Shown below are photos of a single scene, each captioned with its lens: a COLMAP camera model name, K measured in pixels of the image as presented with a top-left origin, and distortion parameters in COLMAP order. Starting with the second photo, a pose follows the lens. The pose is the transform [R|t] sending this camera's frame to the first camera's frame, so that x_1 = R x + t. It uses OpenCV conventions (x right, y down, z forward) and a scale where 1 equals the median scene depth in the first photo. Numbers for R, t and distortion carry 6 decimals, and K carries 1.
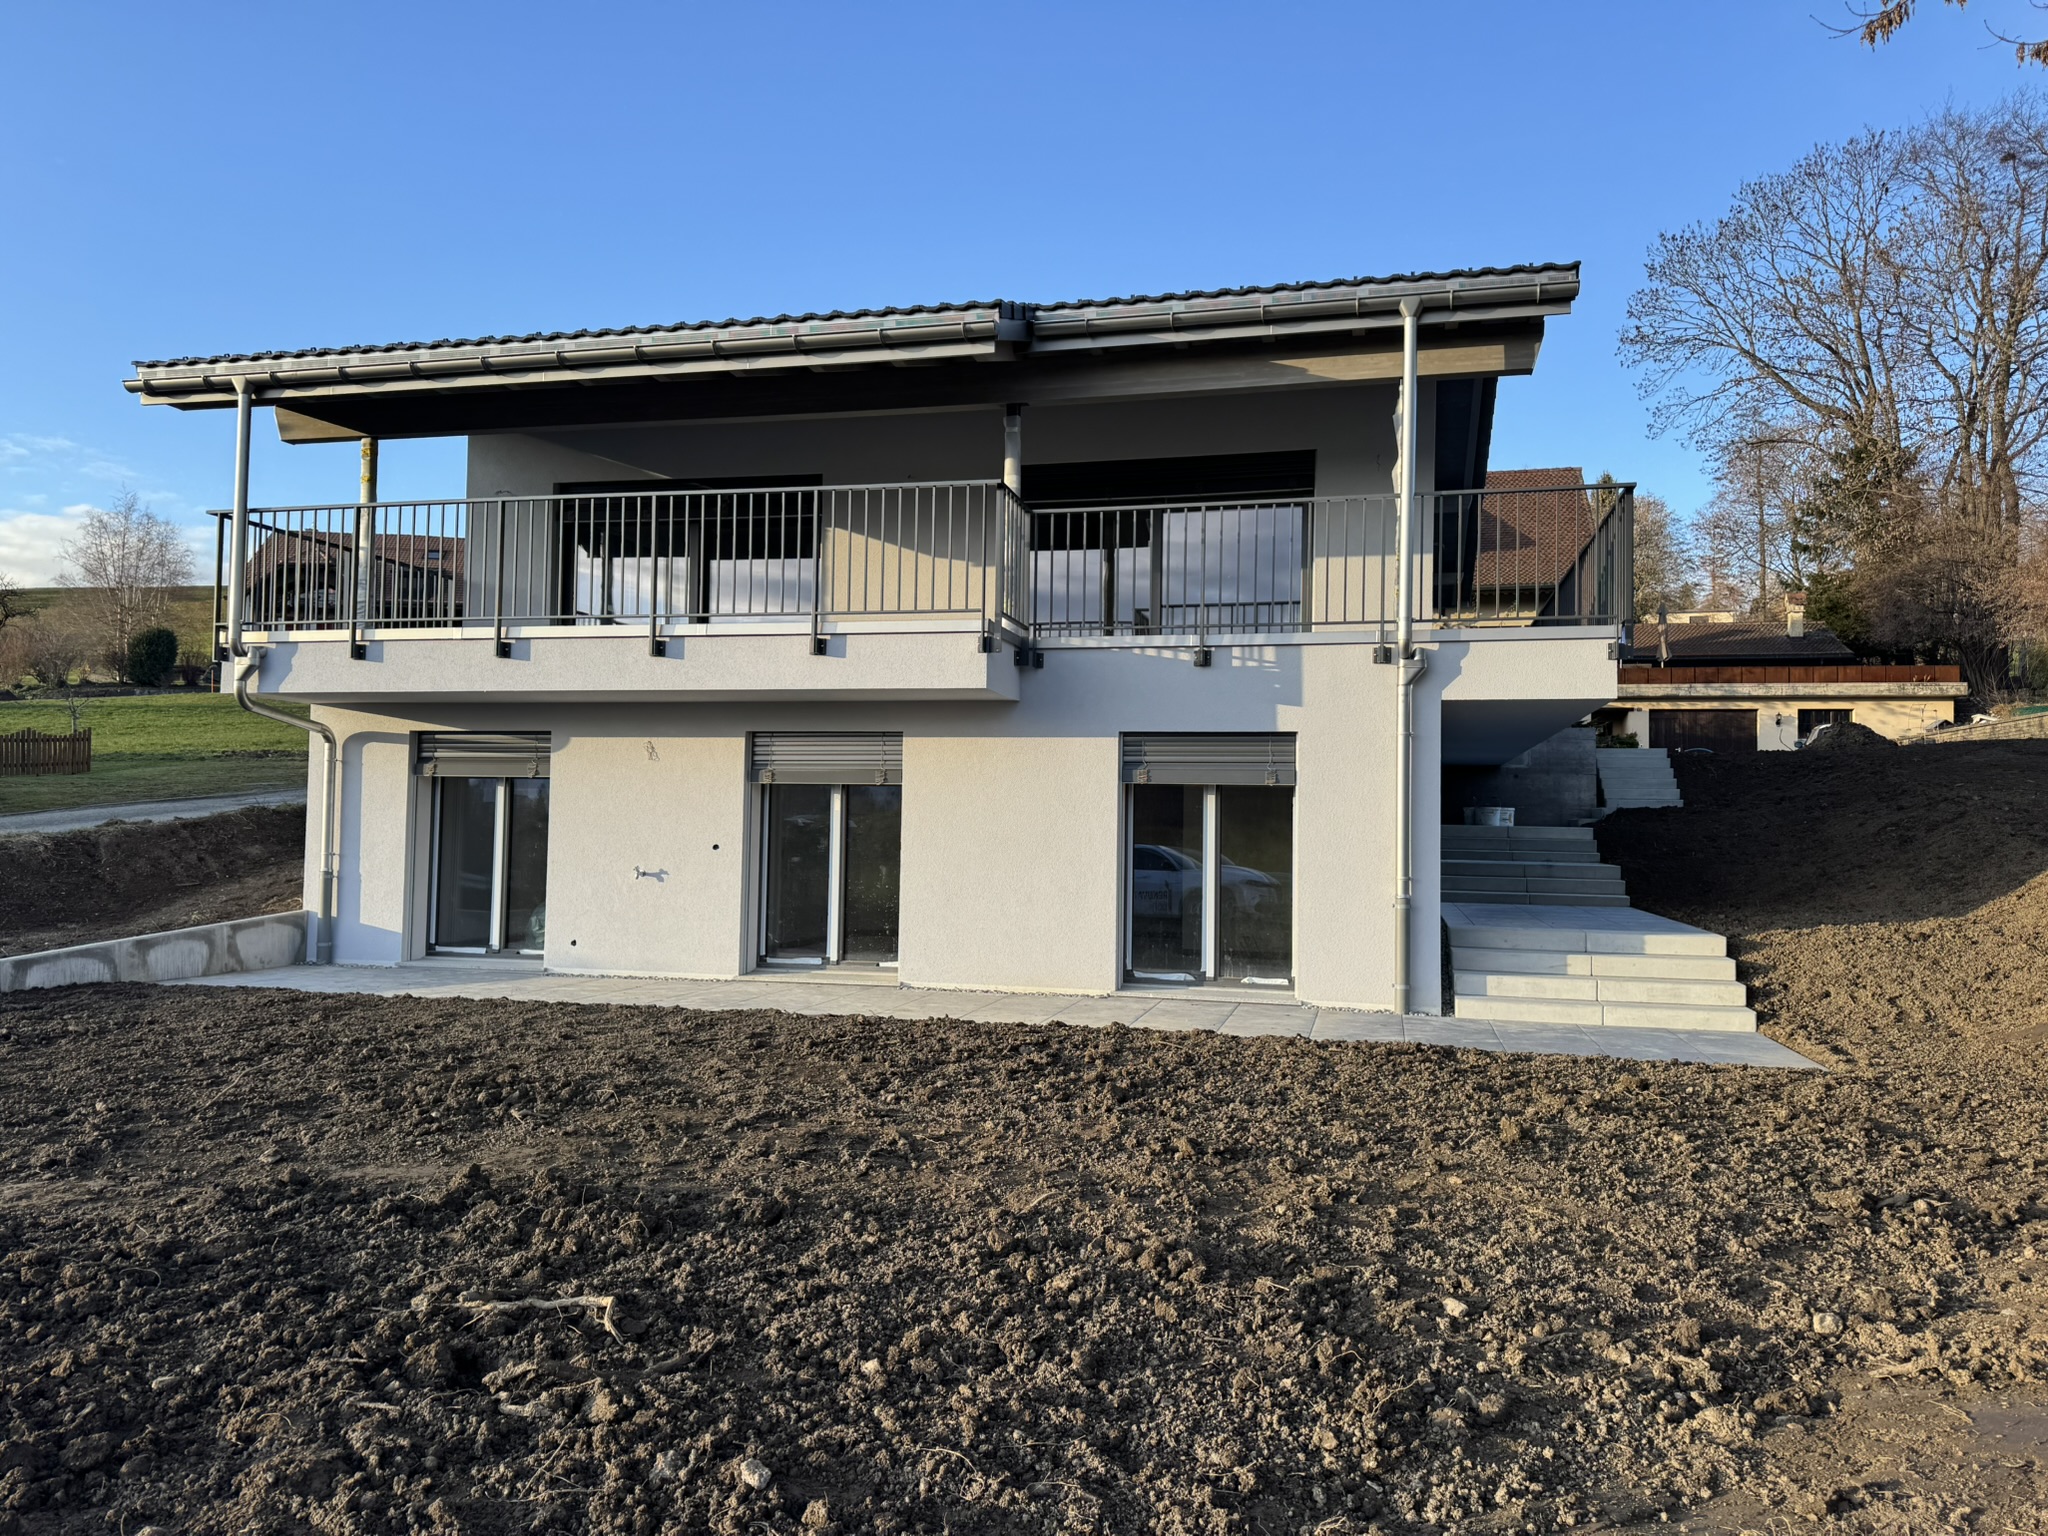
lens RADIAL K [[1445.0, 0, 1028.1], [0, 1445.0, 762.5], [0, 0, 1]] dist [0.033192, -0.037655]
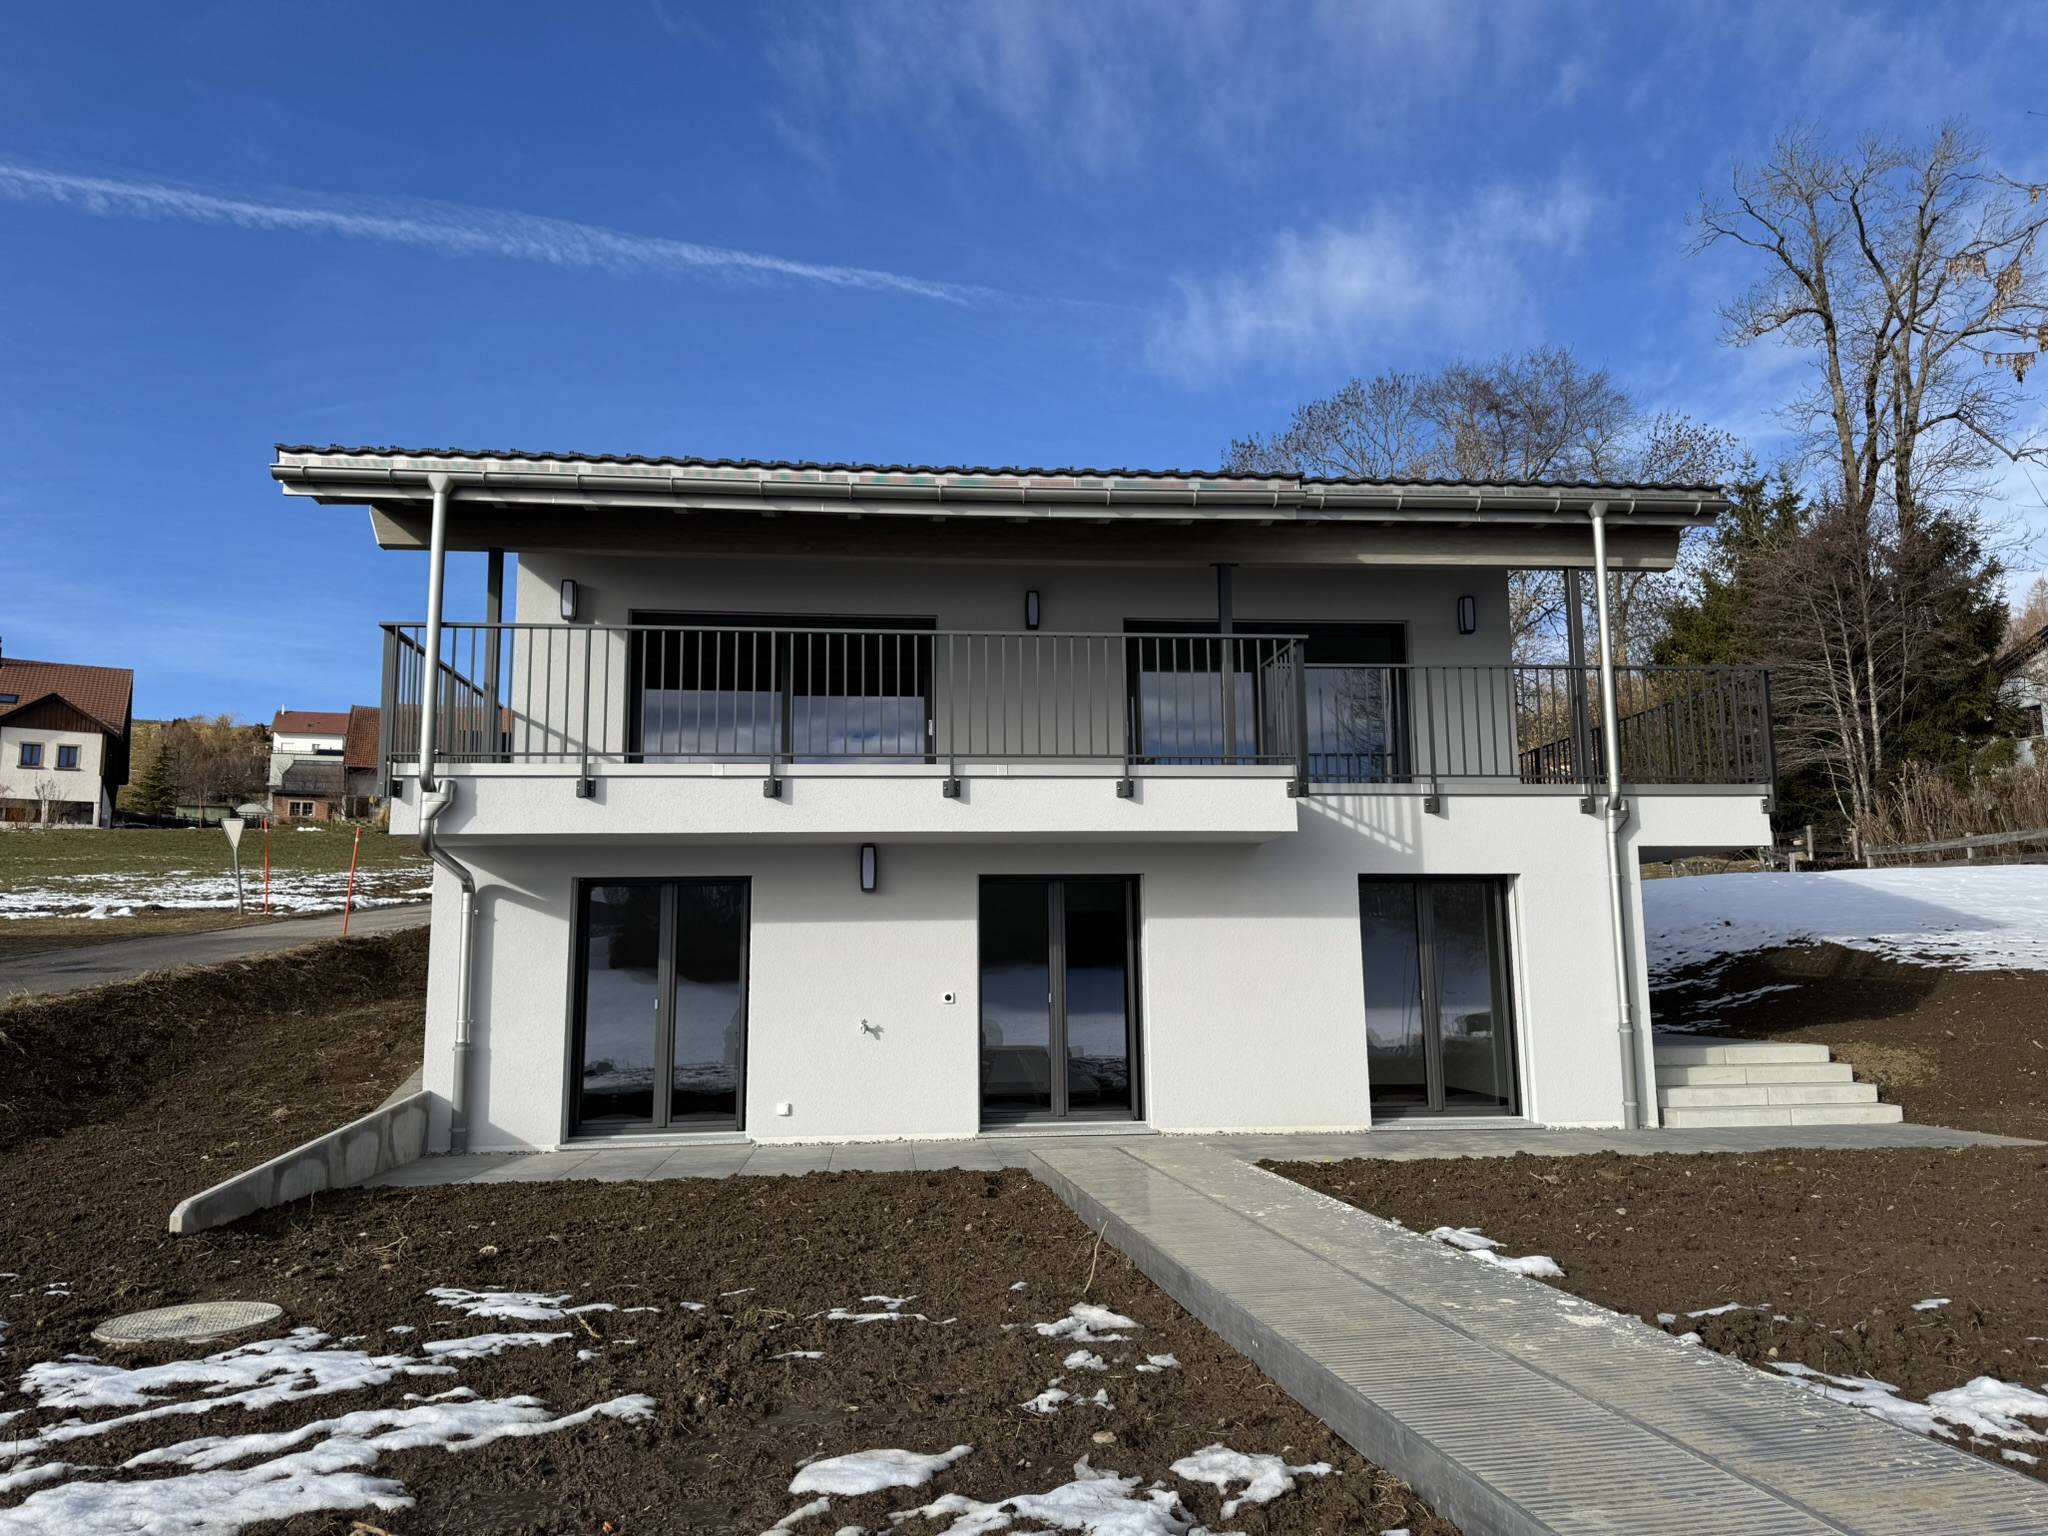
lens RADIAL K [[1445.0, 0, 1032.6], [0, 1445.0, 768.1], [0, 0, 1]] dist [0.033192, -0.037655]
pose [[0.941590, 0.020964, 0.336109, -0.504212], [0.012332, 0.995245, -0.096622, 0.000776], [-0.336536, 0.095123, 0.936854, 0.074567]]
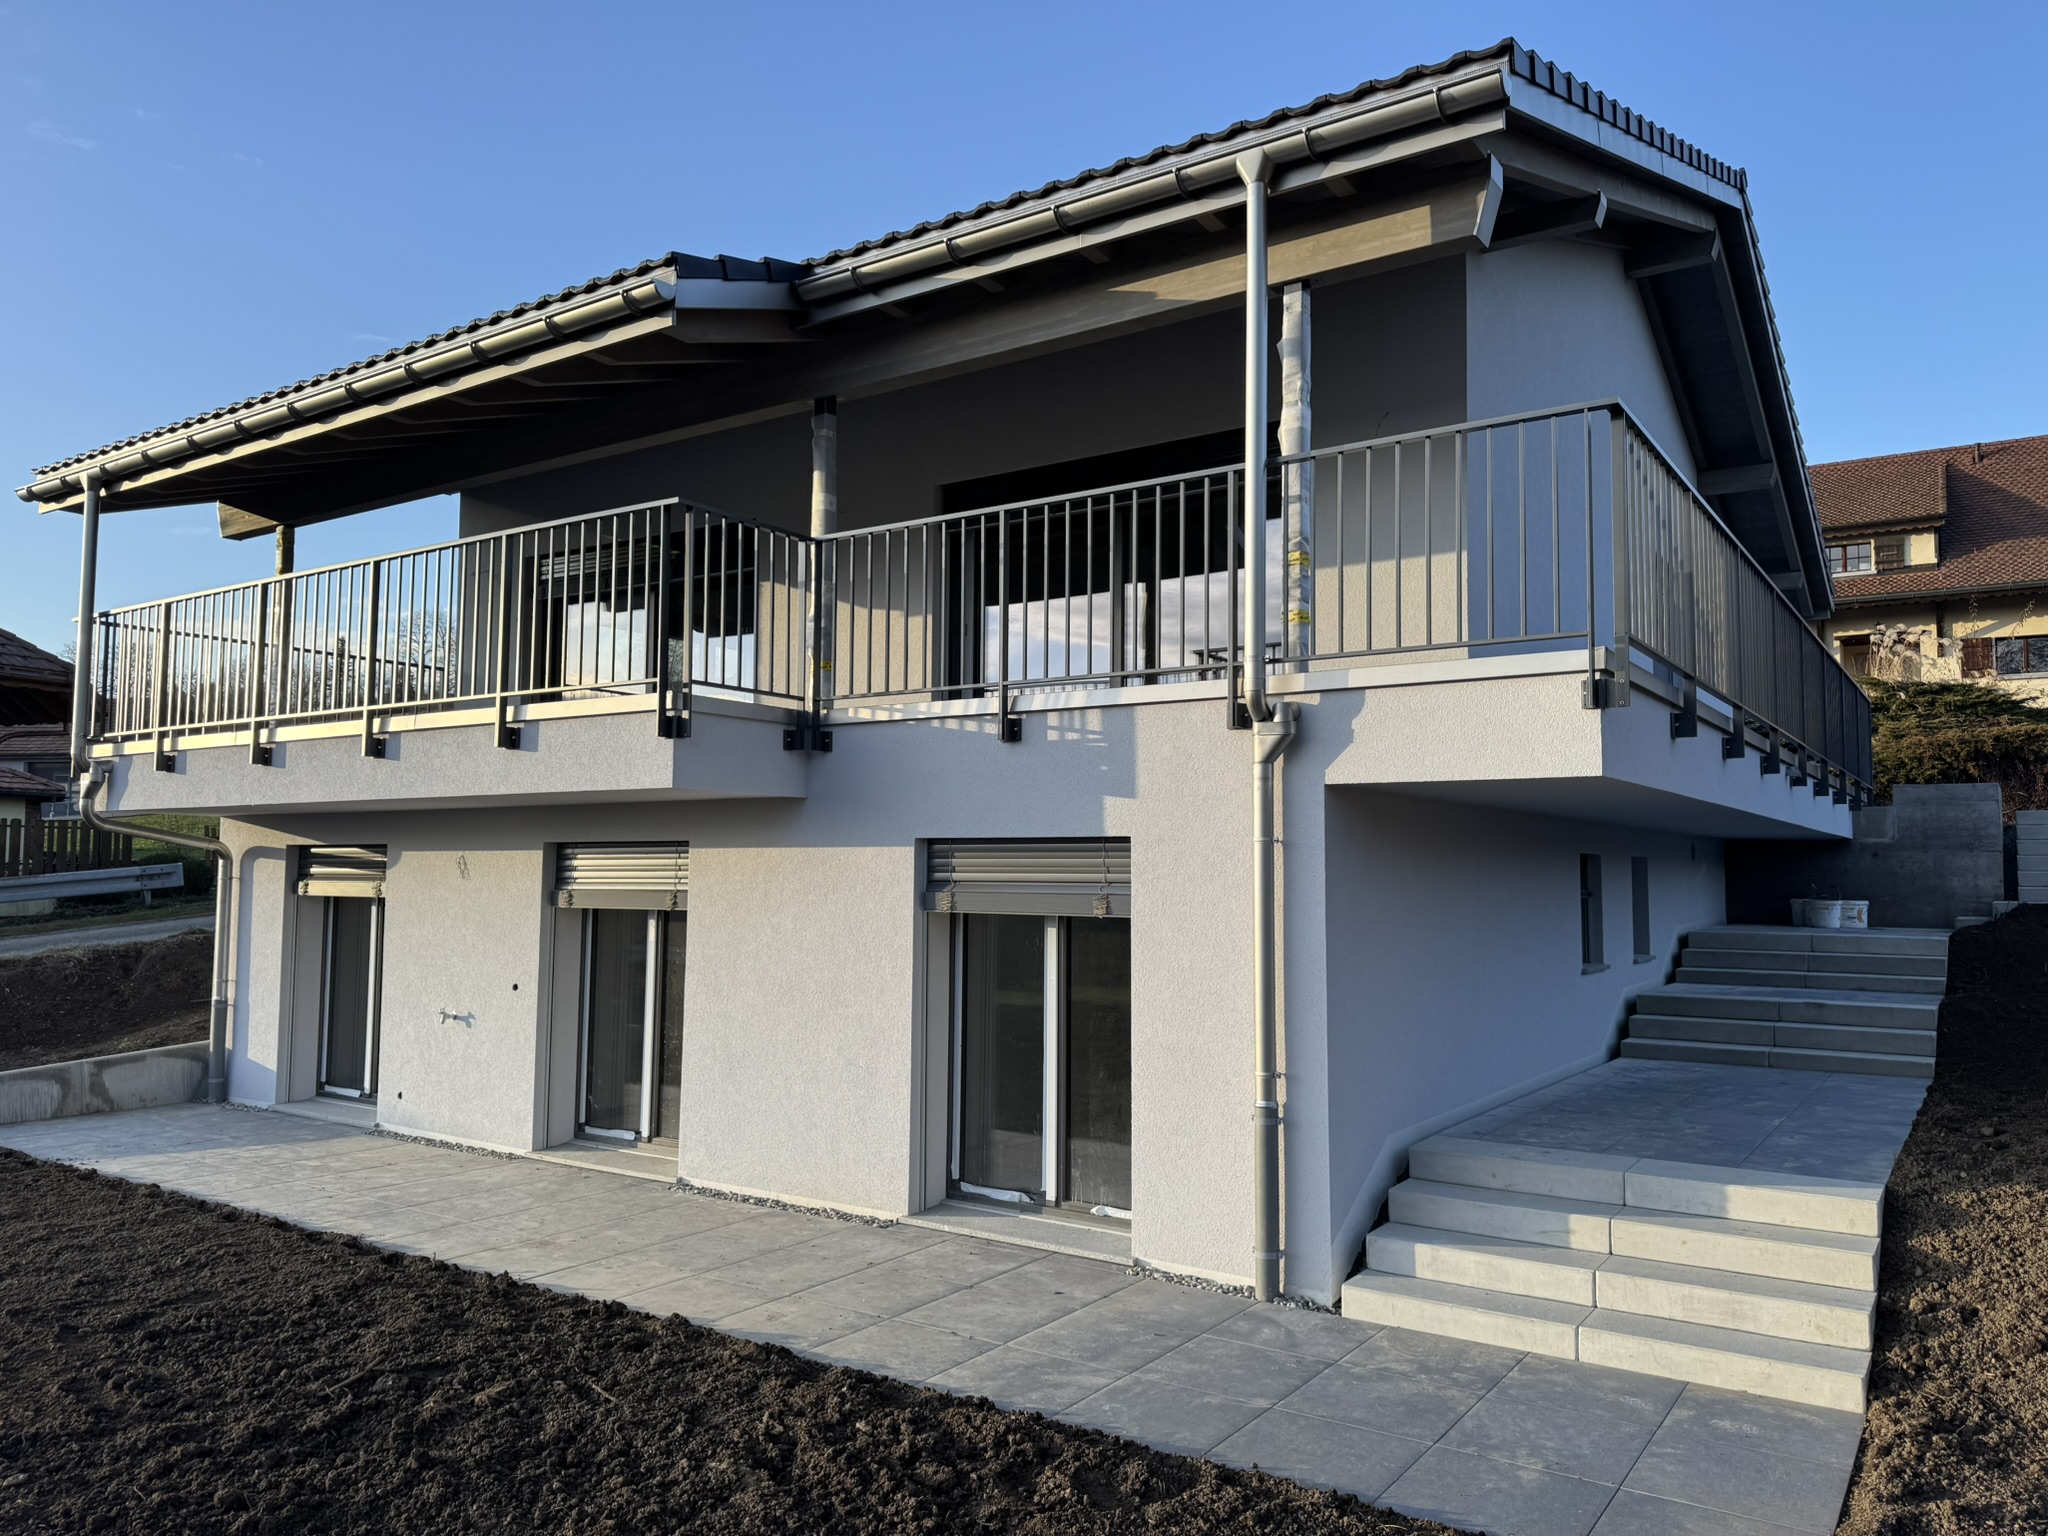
lens RADIAL K [[1445.0, 0, 1037.0], [0, 1445.0, 755.6], [0, 0, 1]] dist [0.033192, -0.037655]
pose [[0.938240, -0.037823, -0.343911, 0.350437], [0.023500, 0.998678, -0.045722, -0.027235], [0.345185, 0.034816, 0.937889, 0.346497]]
